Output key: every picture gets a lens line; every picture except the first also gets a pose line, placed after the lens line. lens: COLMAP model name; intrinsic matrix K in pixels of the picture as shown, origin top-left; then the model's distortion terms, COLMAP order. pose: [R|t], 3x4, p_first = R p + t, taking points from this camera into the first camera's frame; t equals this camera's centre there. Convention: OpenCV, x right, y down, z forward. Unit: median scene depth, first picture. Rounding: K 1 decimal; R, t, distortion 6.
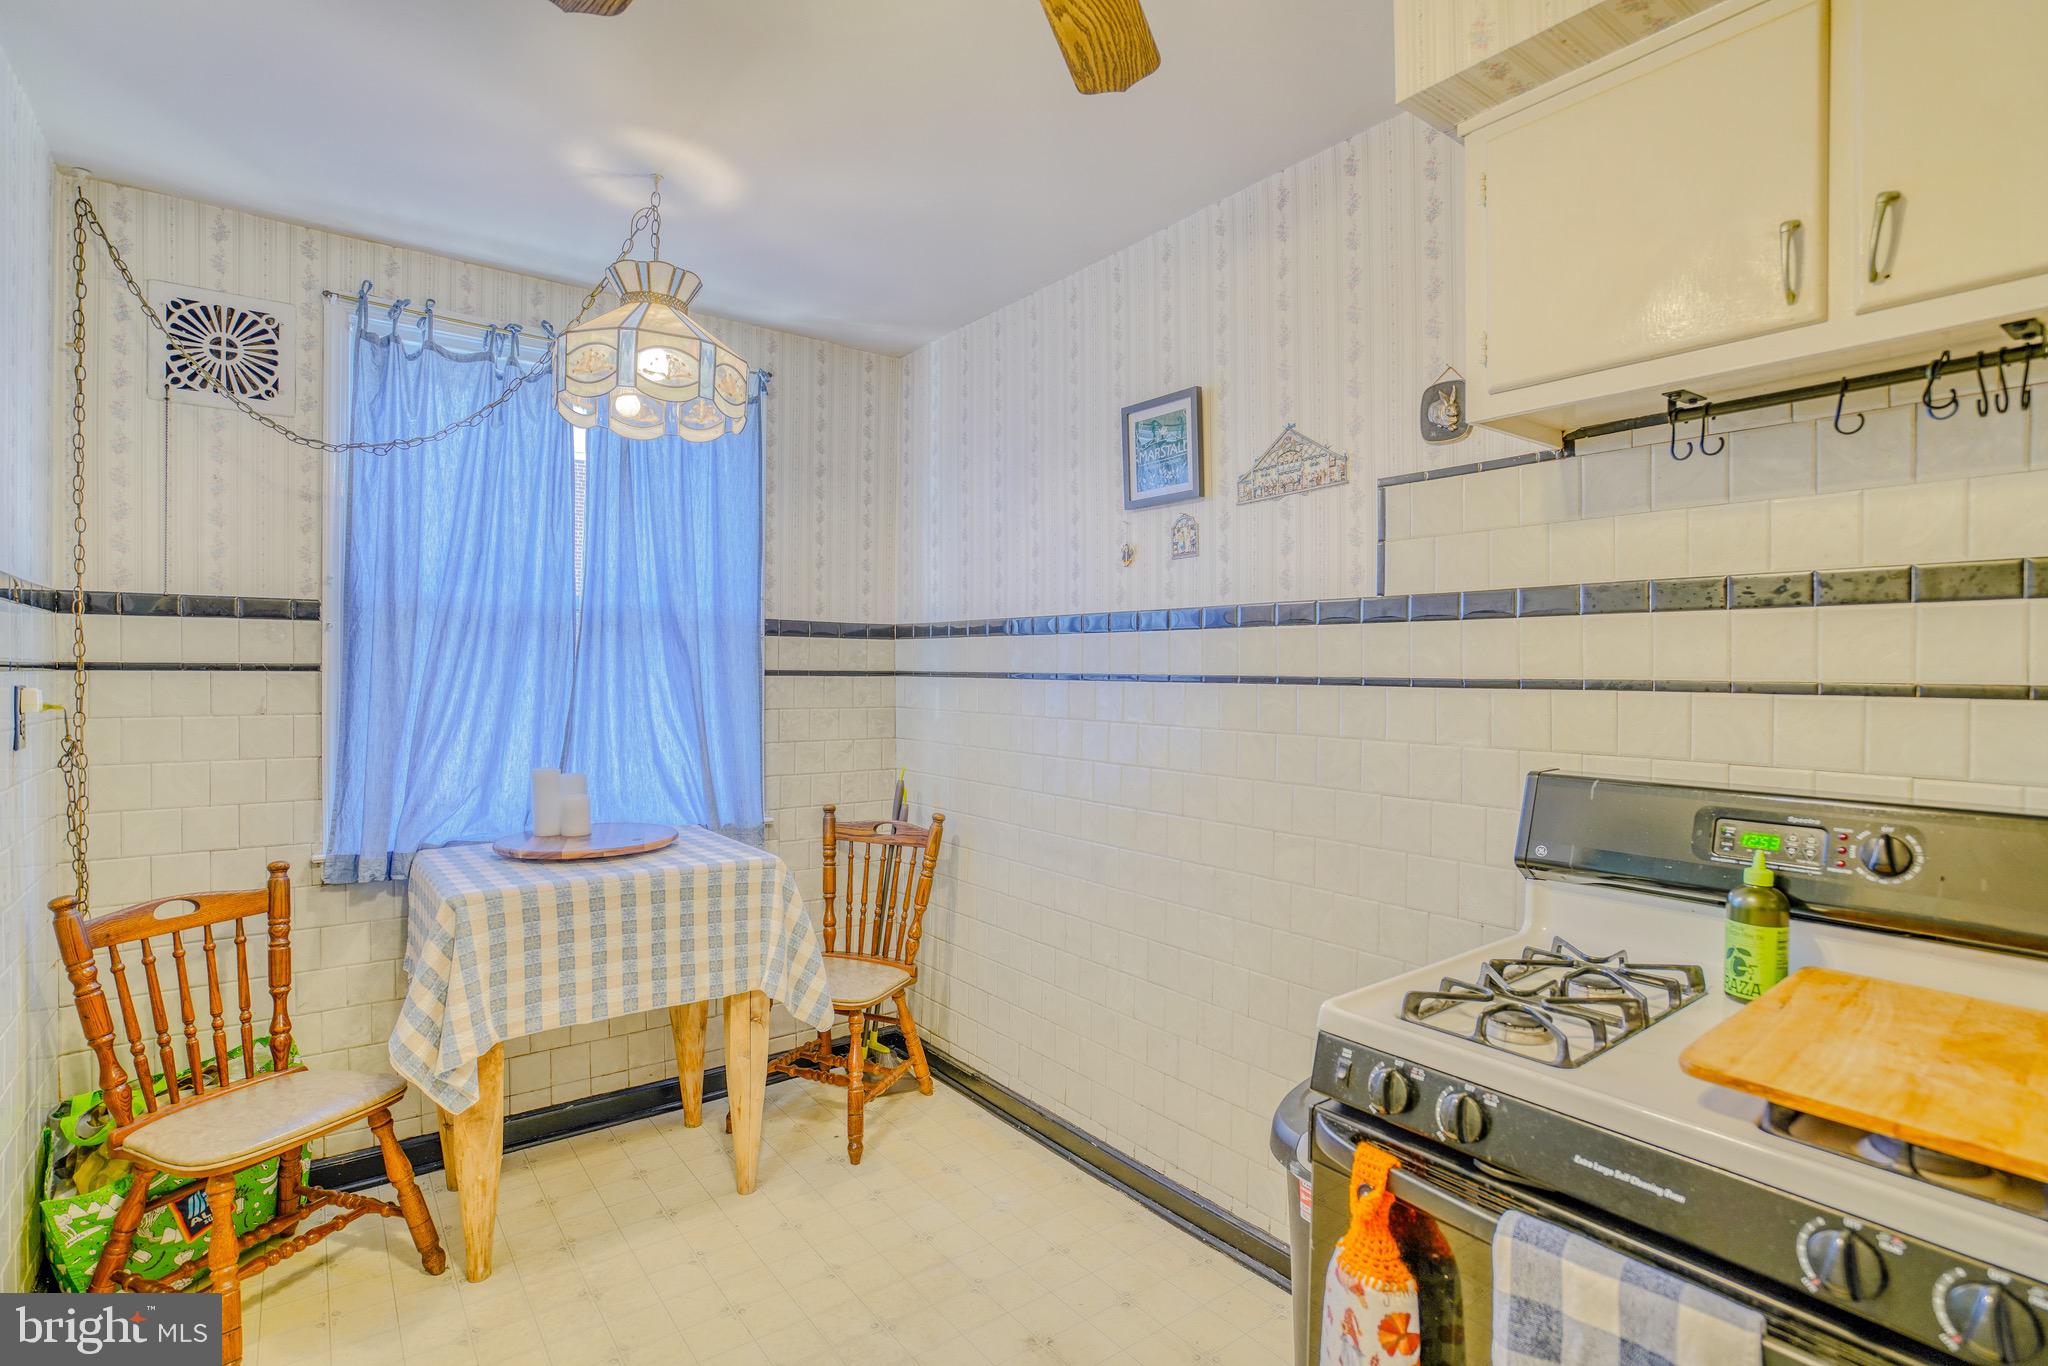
lens RADIAL K [[993.5, 0, 1015.4], [0, 993.5, 677.5], [0, 0, 1]] dist [-0.055972, 0.028631]
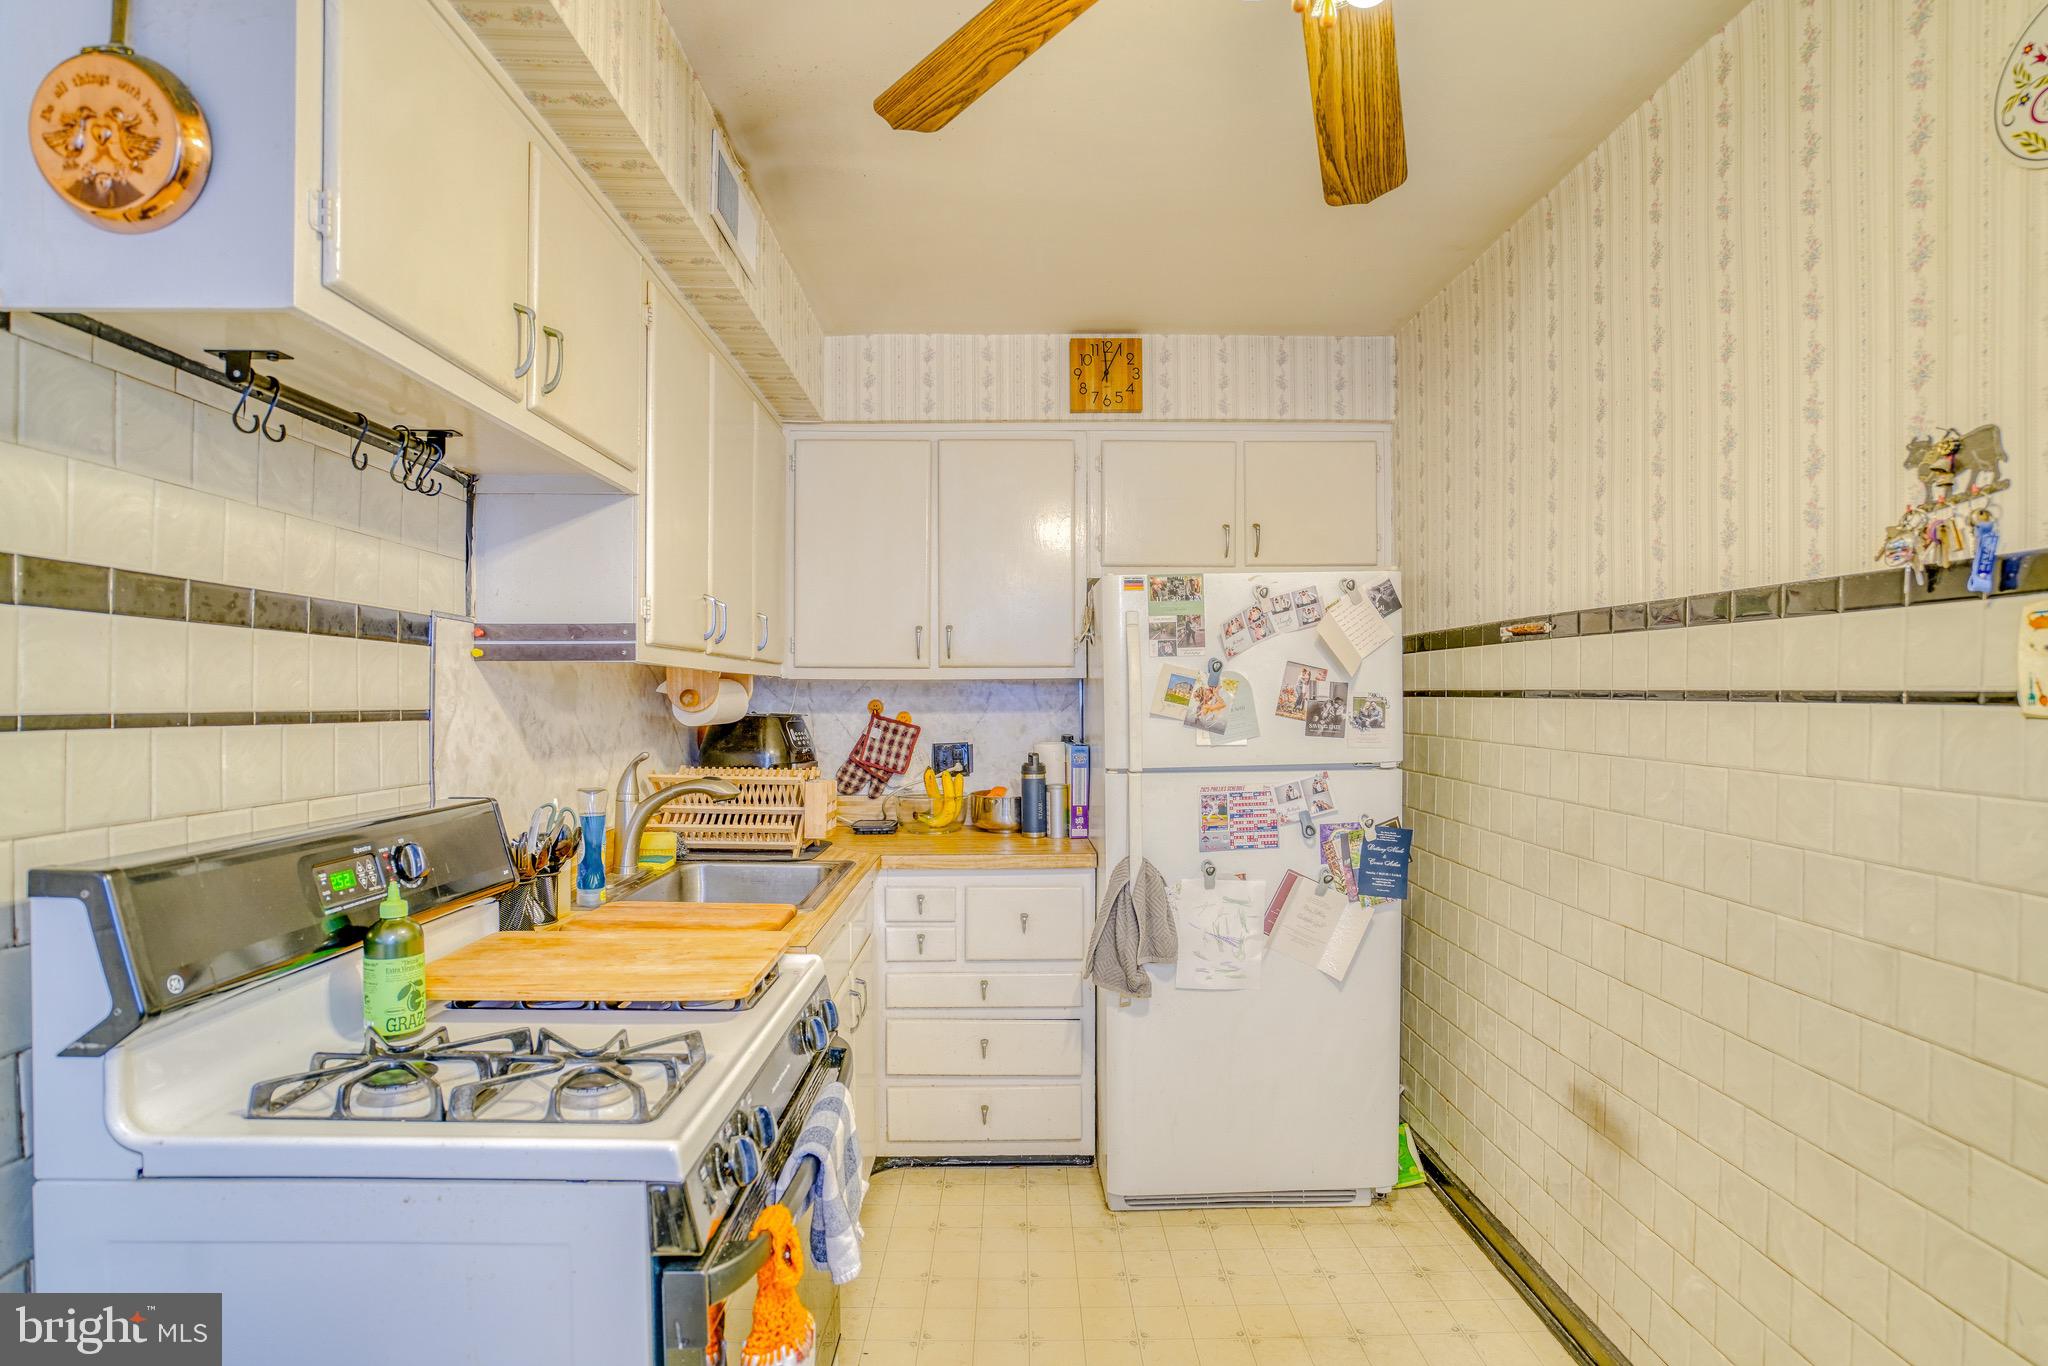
lens RADIAL K [[1019.5, 0, 1032.4], [0, 1019.5, 723.5], [0, 0, 1]] dist [-0.059410, 0.026942]
pose [[-0.810459, -0.017753, 0.585526, -0.320894], [0.000866, 0.999503, 0.031503, -0.012675], [-0.585794, 0.026039, -0.810041, 1.335075]]
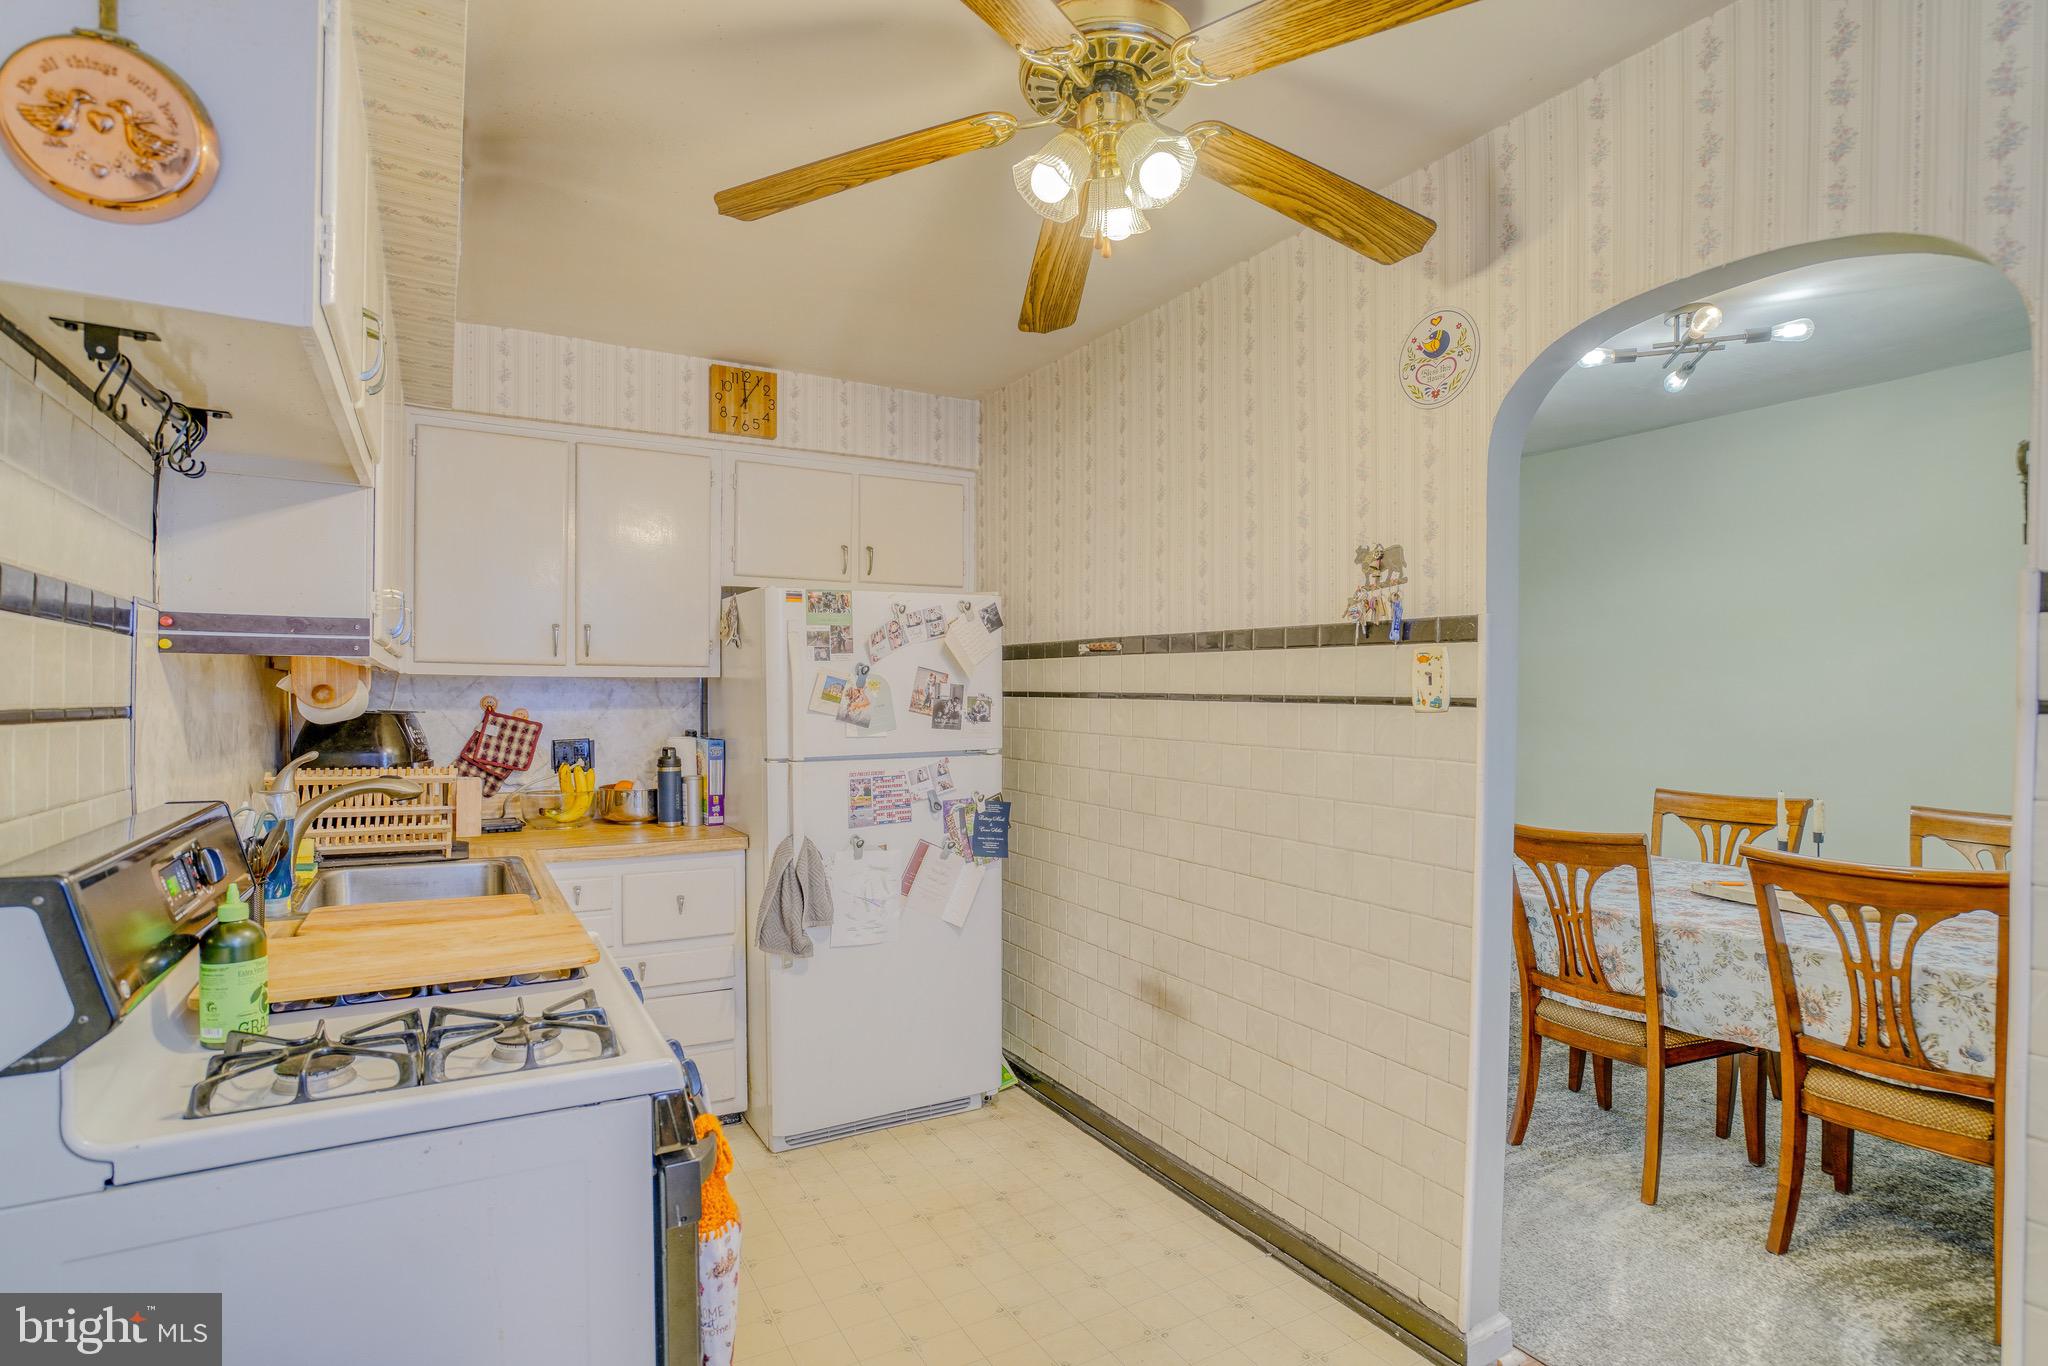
lens RADIAL K [[995.1, 0, 1026.5], [0, 995.1, 719.4], [0, 0, 1]] dist [-0.068322, 0.032033]
pose [[-0.992438, -0.013077, 0.122046, -0.113443], [-0.009582, 0.999528, 0.029182, -0.017674], [-0.122370, 0.027792, -0.992095, 1.711647]]
